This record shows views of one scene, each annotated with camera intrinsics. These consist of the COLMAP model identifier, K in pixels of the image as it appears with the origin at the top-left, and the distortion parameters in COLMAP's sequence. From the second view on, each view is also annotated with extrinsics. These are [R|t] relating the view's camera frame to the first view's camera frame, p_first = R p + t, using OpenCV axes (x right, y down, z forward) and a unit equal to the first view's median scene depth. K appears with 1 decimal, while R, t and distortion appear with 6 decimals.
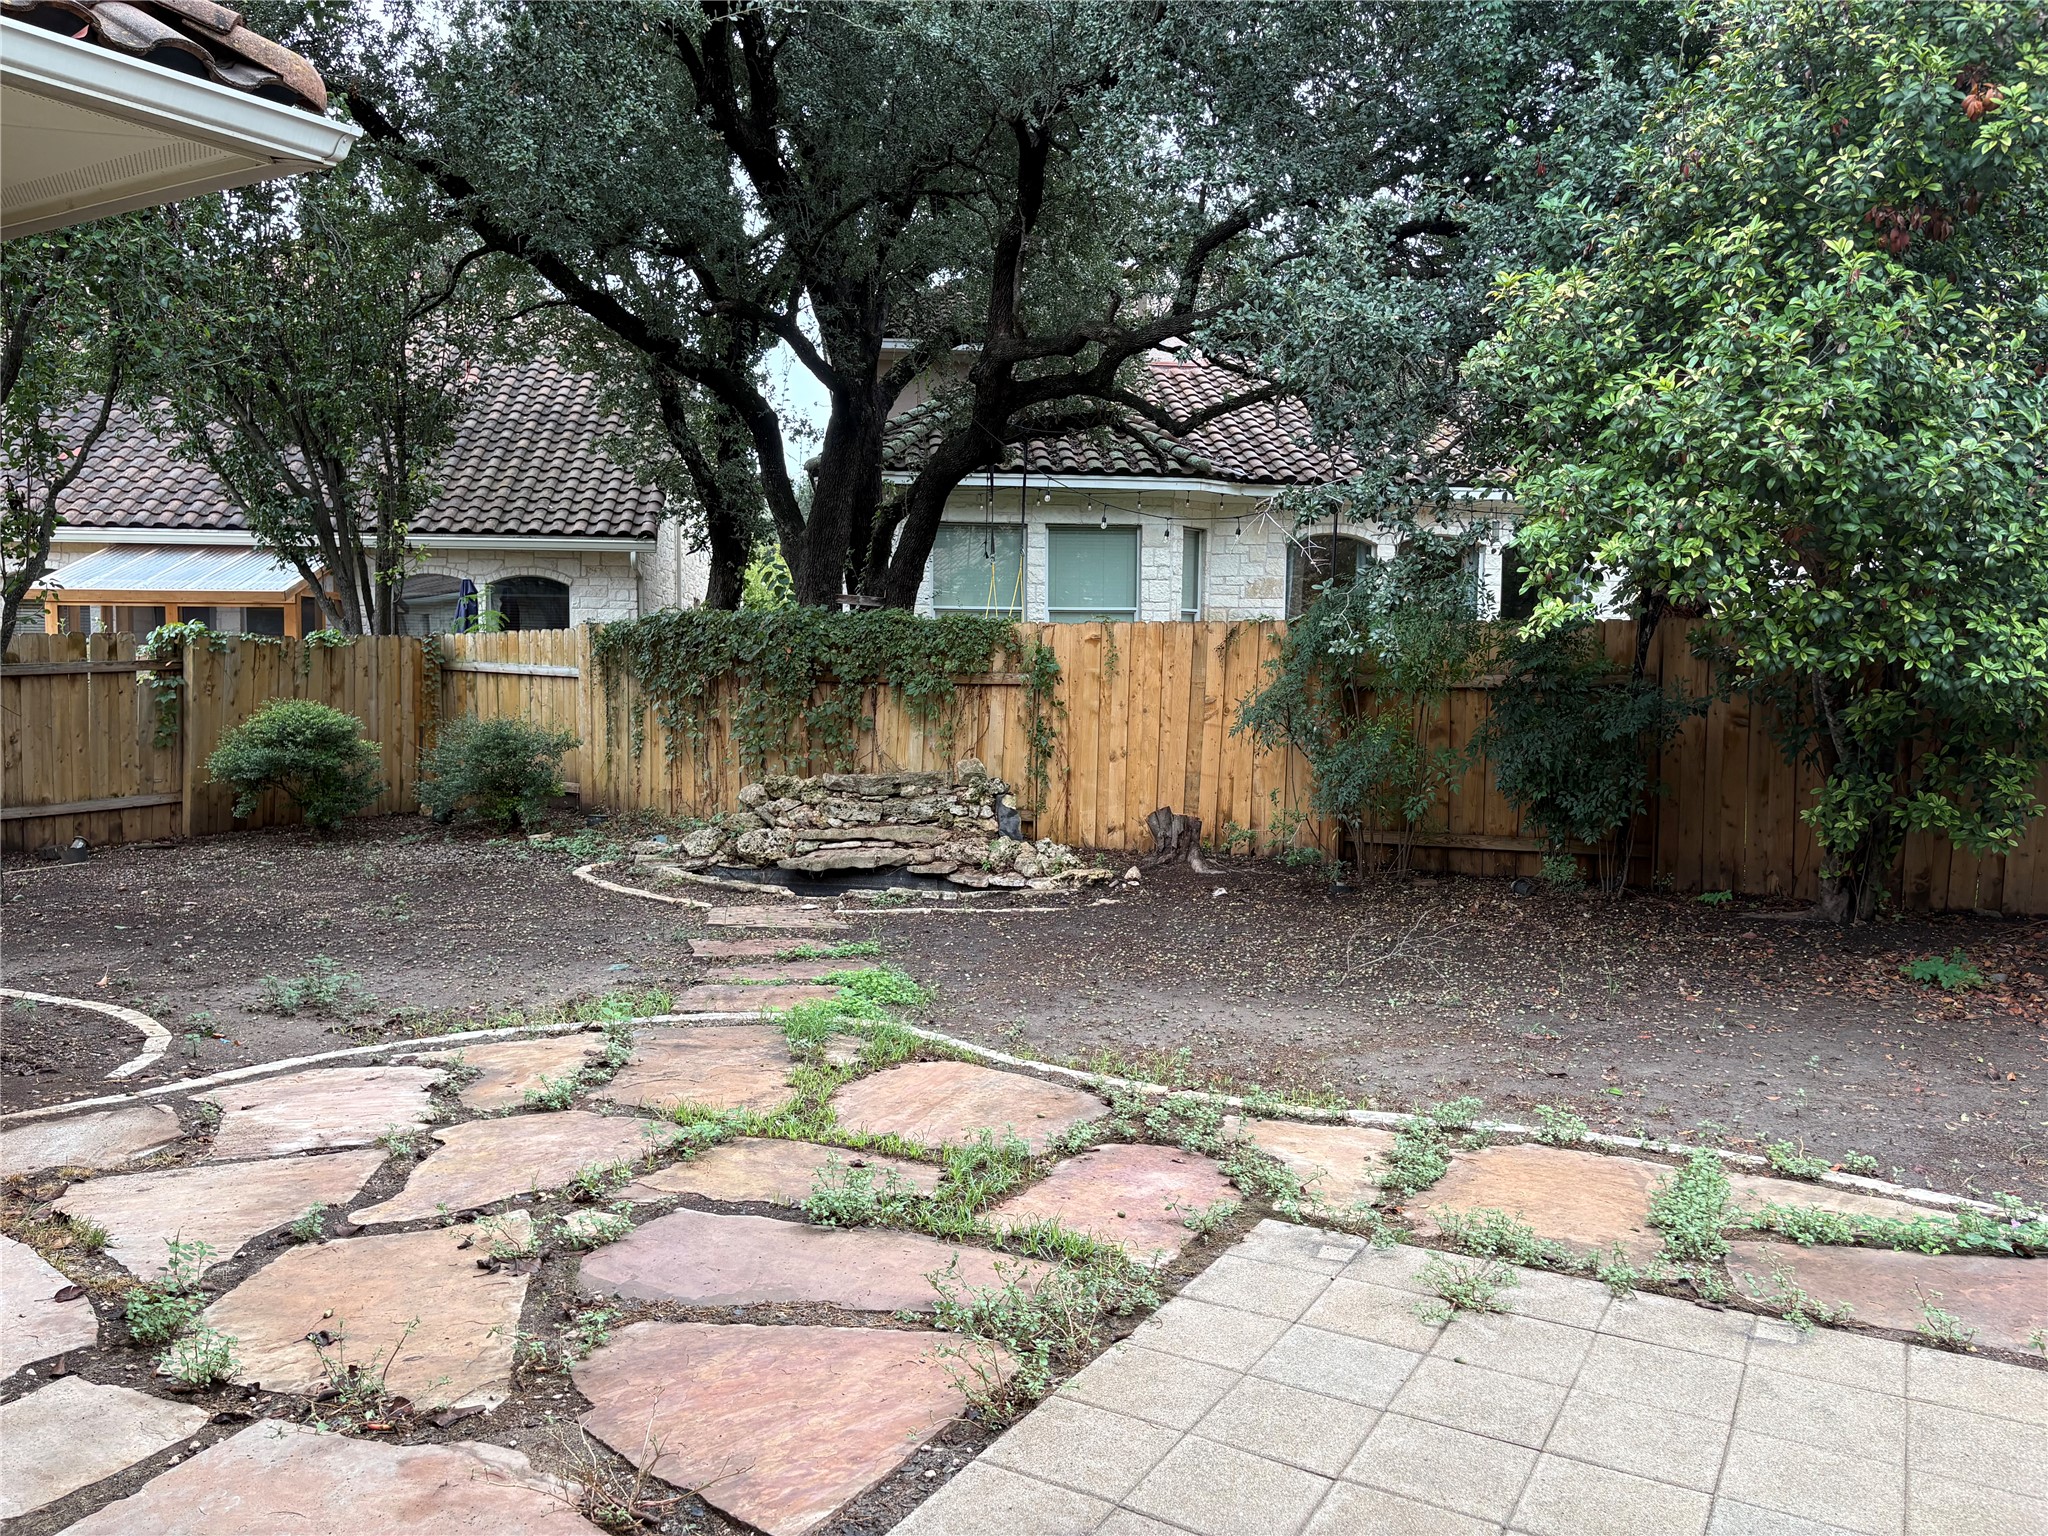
lens RADIAL K [[1546.0, 0, 1024.0], [0, 1546.0, 768.0], [0, 0, 1]] dist [0.039779, -0.034215]
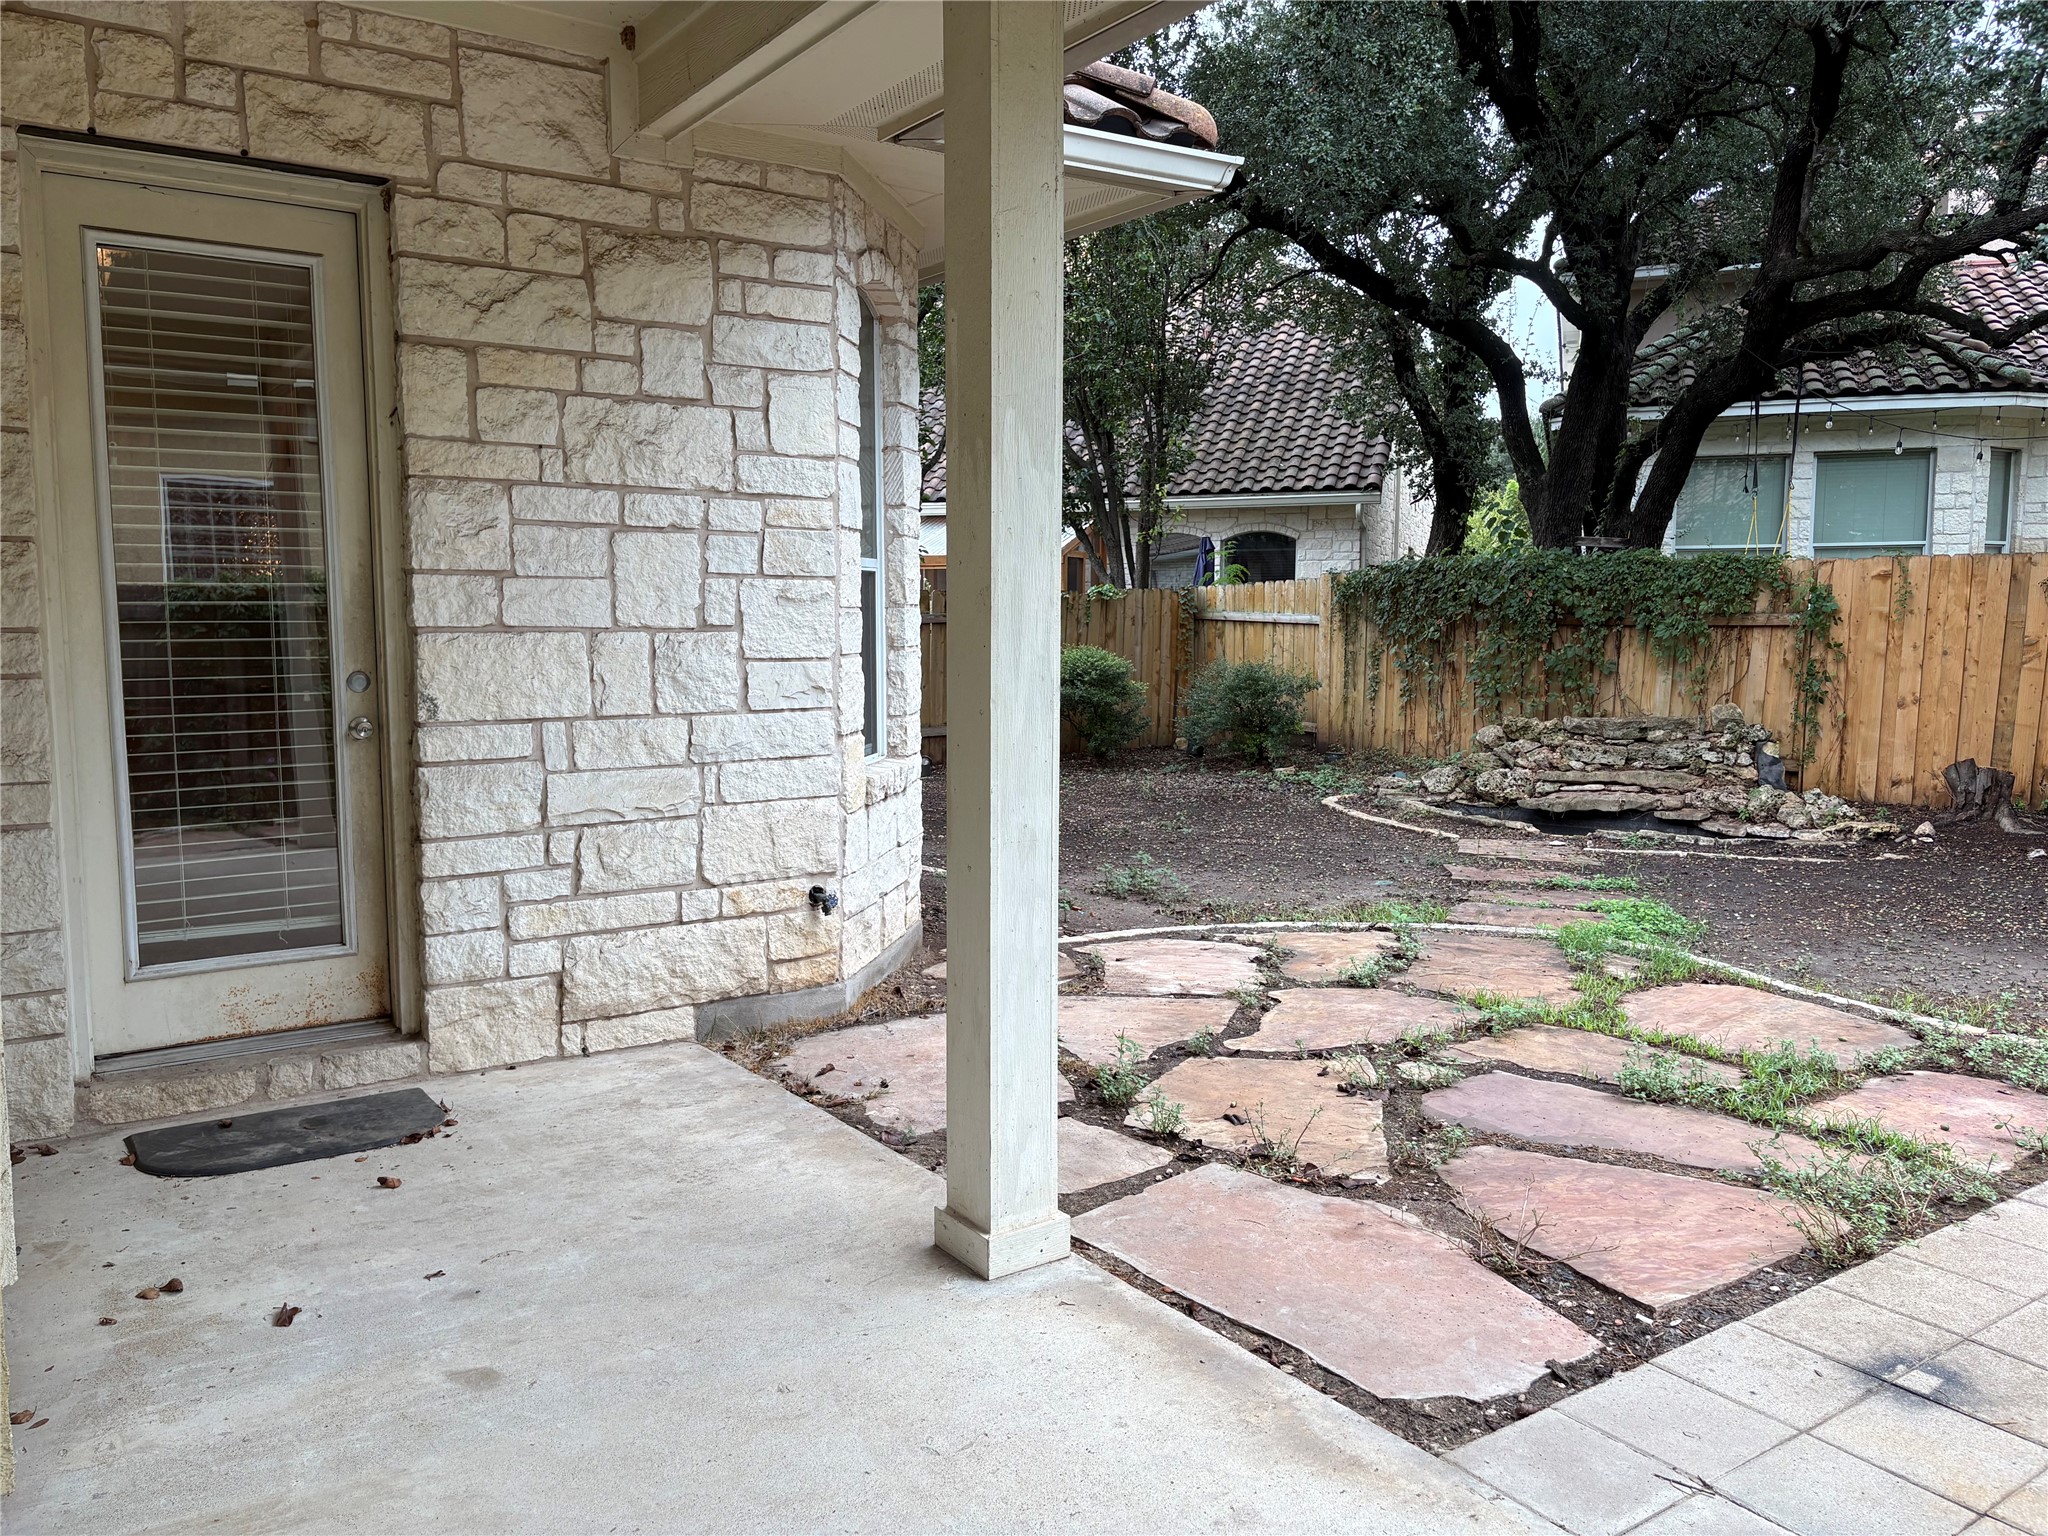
lens RADIAL K [[1546.0, 0, 1024.0], [0, 1546.0, 768.0], [0, 0, 1]] dist [0.086356, -0.111778]
pose [[0.906664, 0.032258, -0.420619, -0.021900], [-0.019500, 0.999211, 0.034597, 0.009423], [0.421403, -0.023166, 0.906577, -0.071120]]
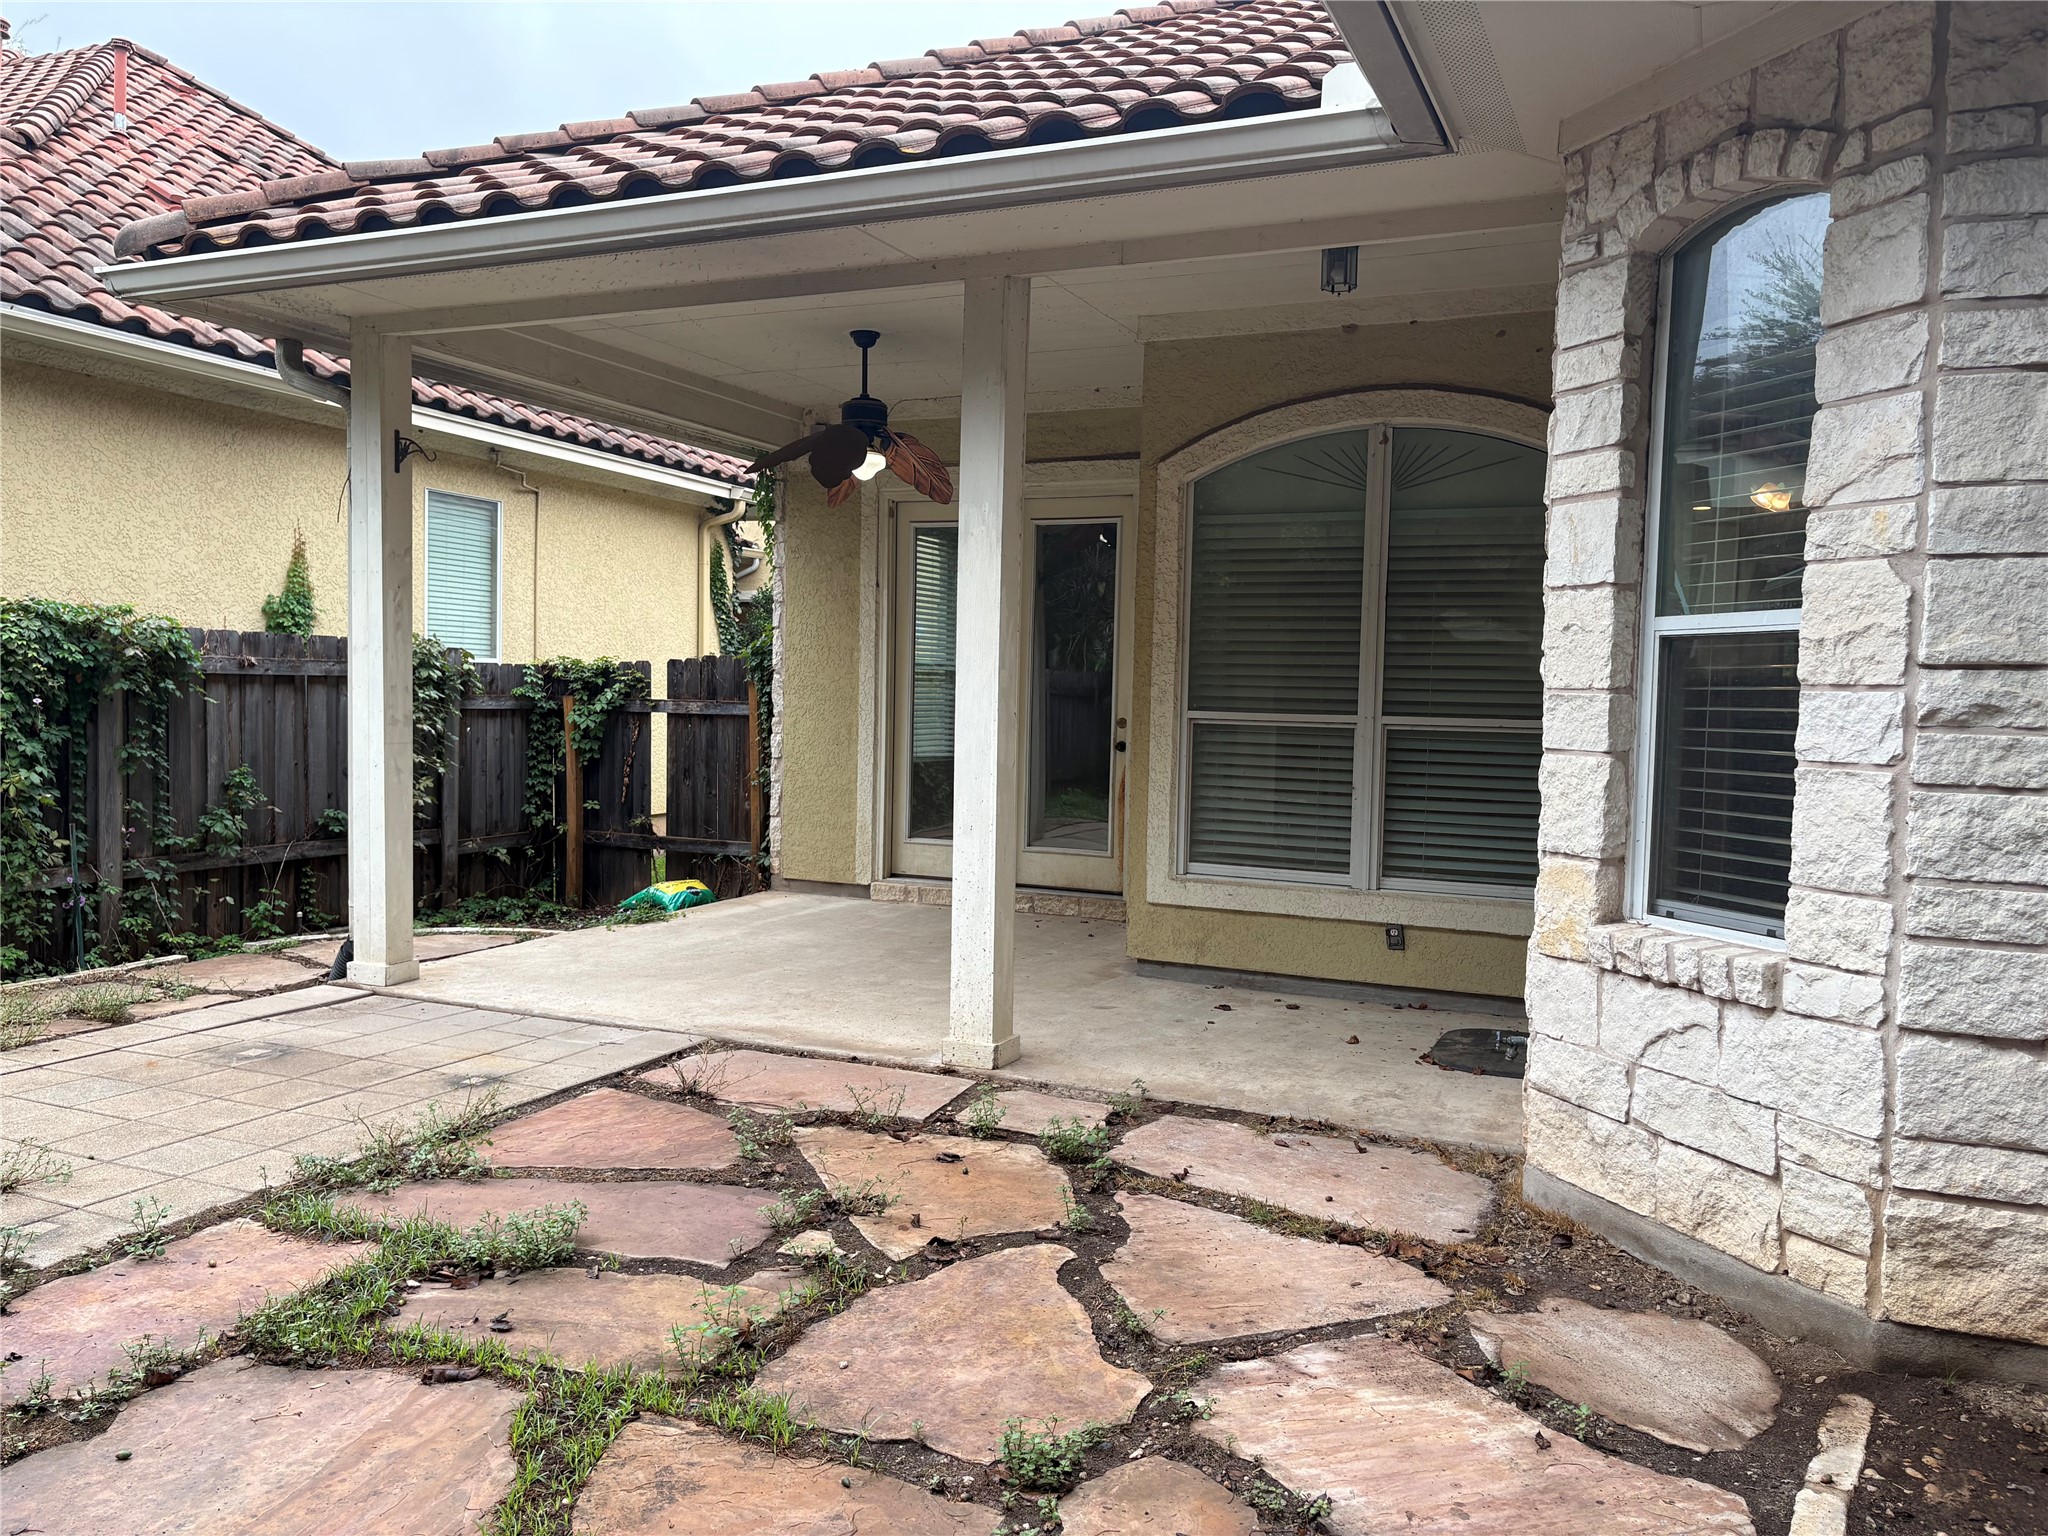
lens RADIAL K [[1546.0, 0, 1024.0], [0, 1546.0, 768.0], [0, 0, 1]] dist [0.039779, -0.034215]
pose [[-0.993512, -0.025622, -0.110805, -0.105276], [-0.038608, 0.992418, 0.116690, -0.041798], [0.106975, 0.120211, -0.986968, 0.686940]]
